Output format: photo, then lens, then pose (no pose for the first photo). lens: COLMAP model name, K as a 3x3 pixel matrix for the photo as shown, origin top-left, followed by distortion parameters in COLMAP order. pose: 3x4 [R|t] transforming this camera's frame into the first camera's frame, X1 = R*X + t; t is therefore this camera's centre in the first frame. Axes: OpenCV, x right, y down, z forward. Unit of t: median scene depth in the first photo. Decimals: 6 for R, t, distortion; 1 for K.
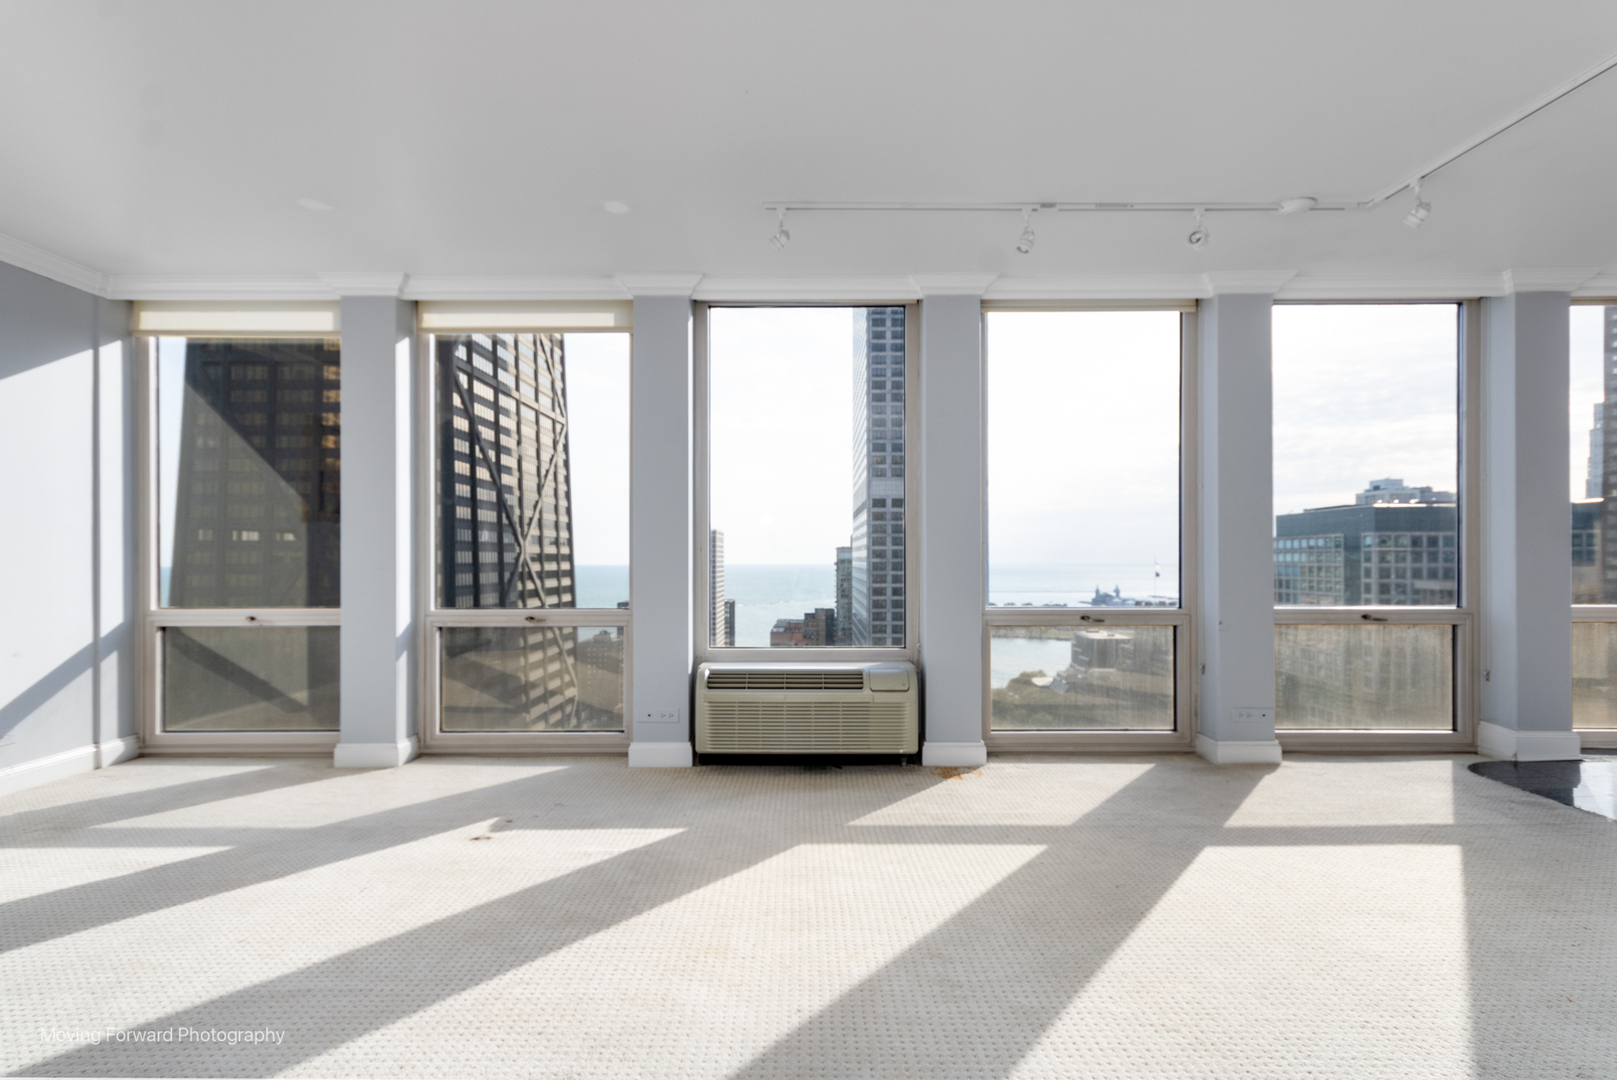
lens RADIAL K [[863.4, 0, 783.1], [0, 863.4, 557.0], [0, 0, 1]] dist [0.009891, -0.000774]
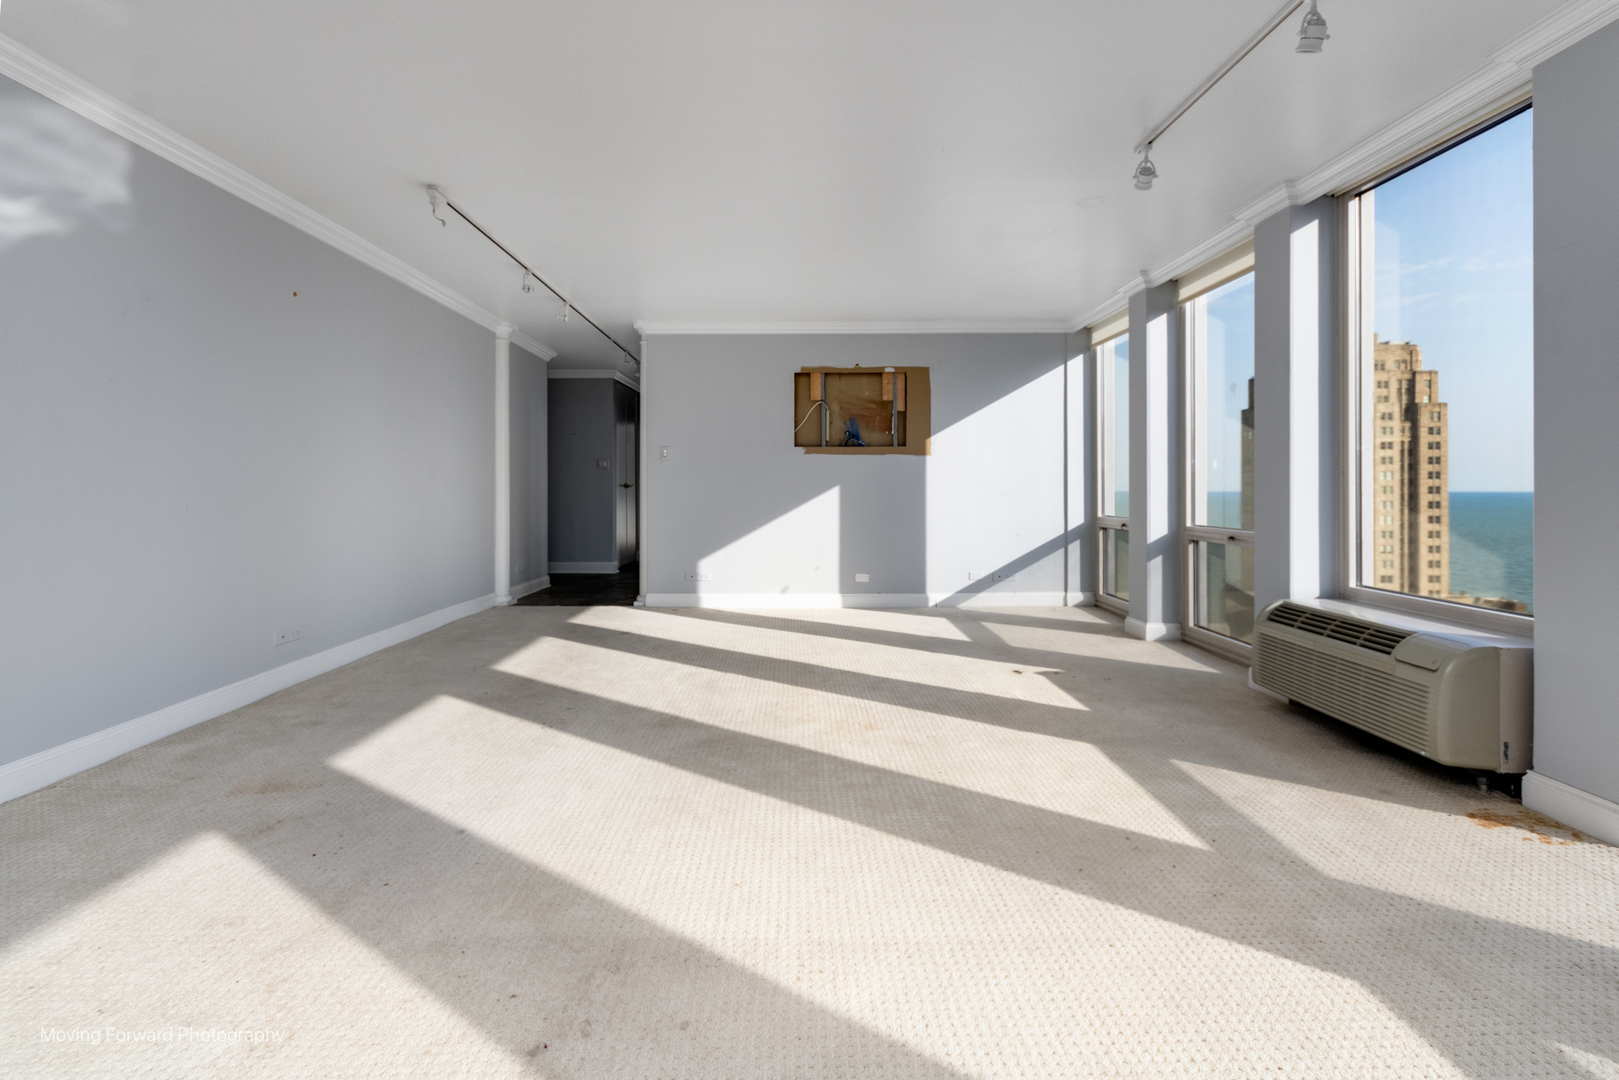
lens RADIAL K [[761.5, 0, 794.0], [0, 761.5, 464.8], [0, 0, 1]] dist [0.005287, 0.001440]
pose [[0.008058, -0.027148, -0.999599, 0.050026], [0.004768, 0.999621, -0.027111, 0.000084], [0.999956, -0.004548, 0.008184, 0.030788]]
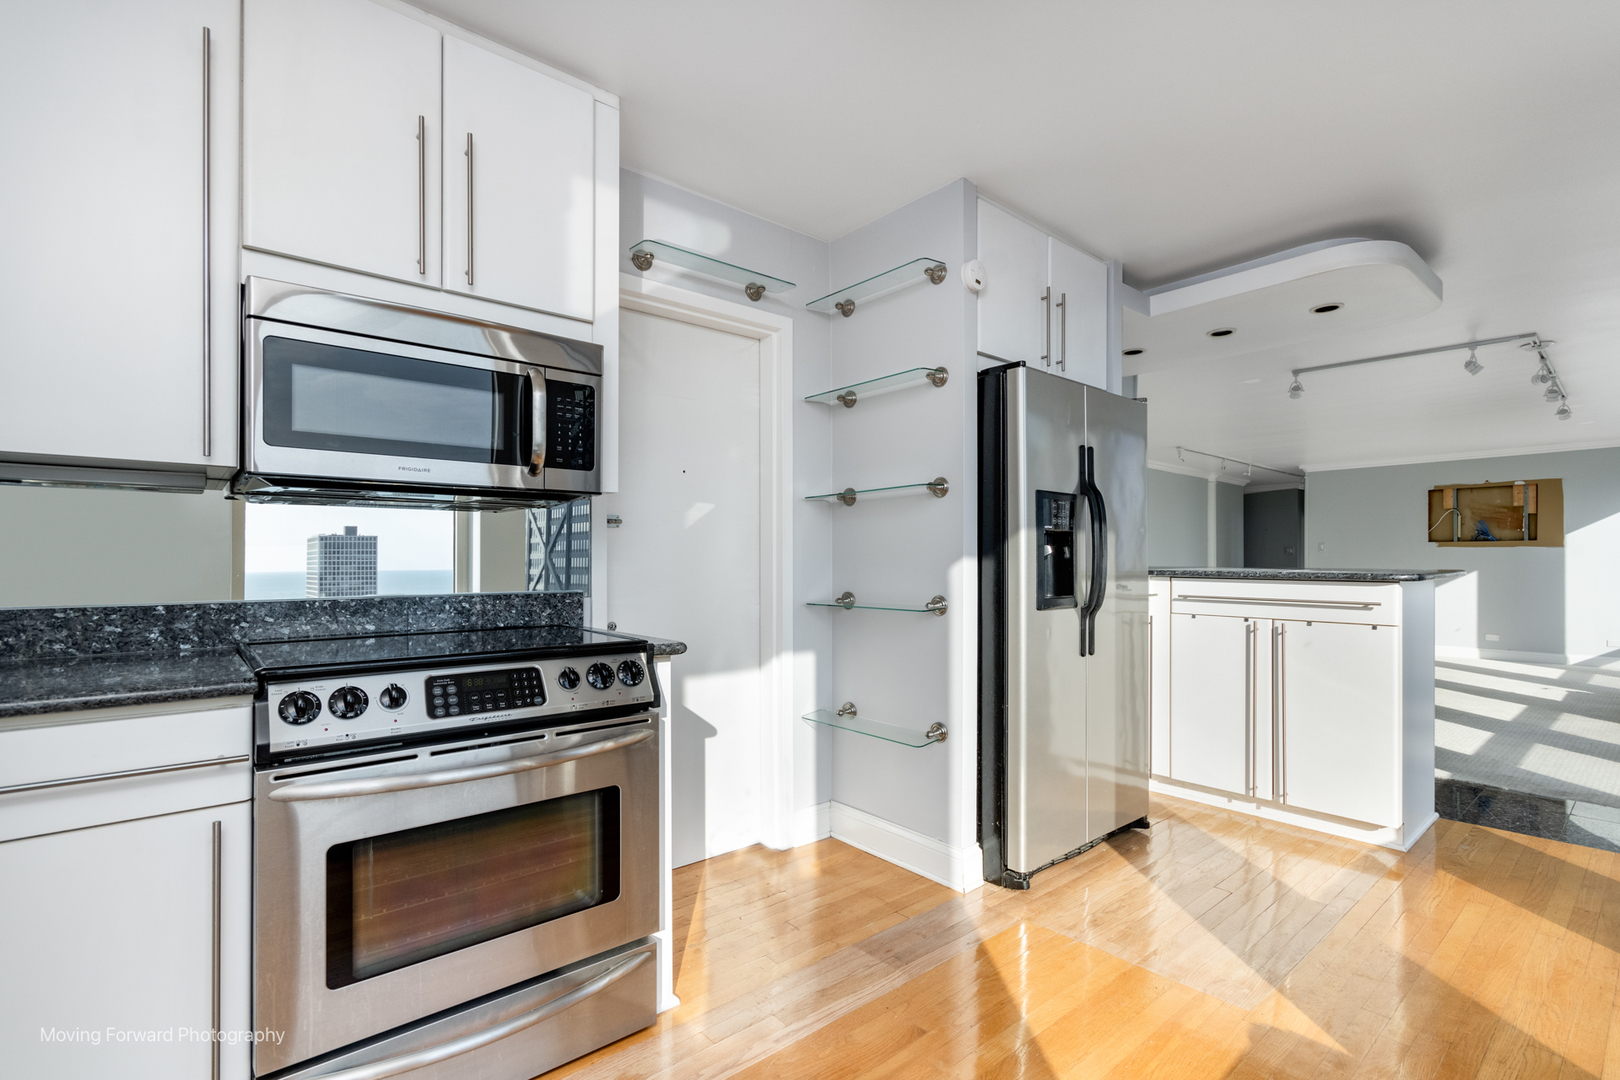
lens RADIAL K [[761.9, 0, 802.9], [0, 761.9, 556.9], [0, 0, 1]] dist [0.005287, 0.001440]
pose [[-0.756740, -0.000224, -0.653716, 0.135734], [0.002991, 0.999988, -0.003805, -0.002092], [0.653710, -0.004834, -0.756730, 0.064847]]
